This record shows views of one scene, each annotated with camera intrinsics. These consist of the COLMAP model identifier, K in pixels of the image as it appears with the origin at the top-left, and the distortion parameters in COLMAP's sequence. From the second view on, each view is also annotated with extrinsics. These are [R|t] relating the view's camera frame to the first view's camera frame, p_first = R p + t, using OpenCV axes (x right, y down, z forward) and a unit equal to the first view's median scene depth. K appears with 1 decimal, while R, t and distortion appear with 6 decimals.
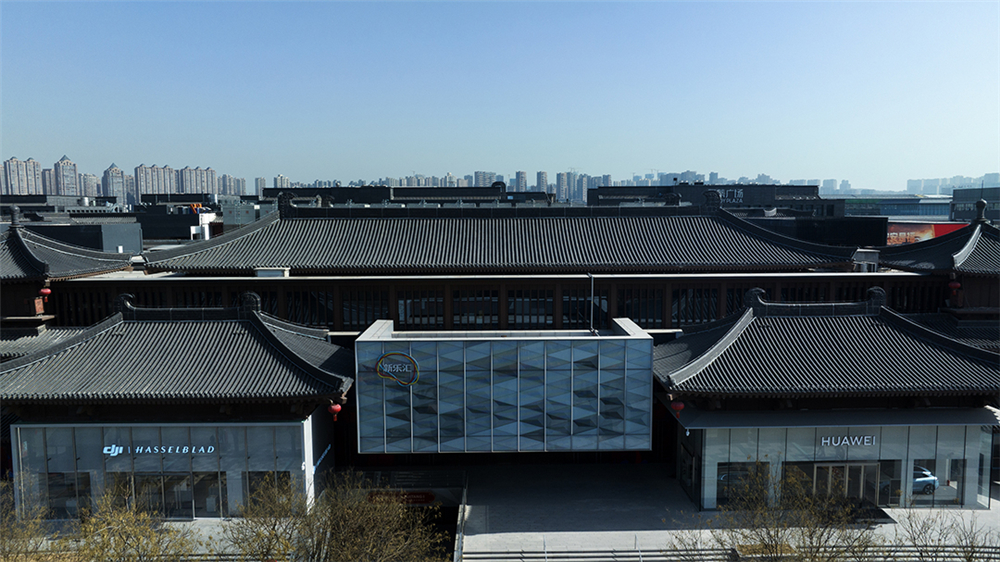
lens RADIAL K [[696.3, 0, 500.0], [0, 696.3, 281.0], [0, 0, 1]] dist [-0.006761, -0.001893]
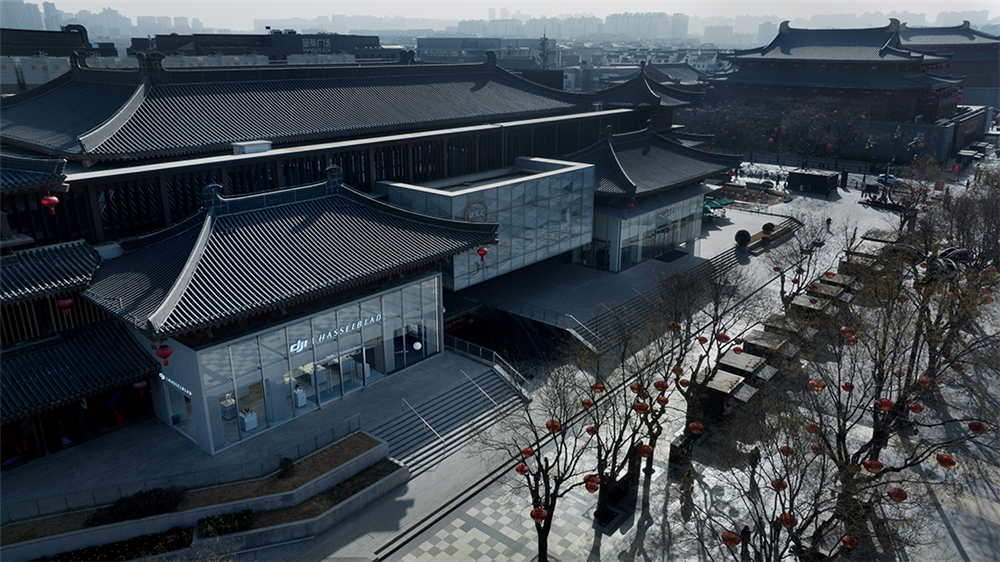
lens RADIAL K [[696.3, 0, 500.0], [0, 696.3, 281.0], [0, 0, 1]] dist [-0.006761, -0.001893]
pose [[0.657037, -0.231348, 0.717482, -1.001730], [0.069042, 0.966213, 0.248324, -0.057803], [-0.750690, -0.113622, 0.650810, 0.177772]]
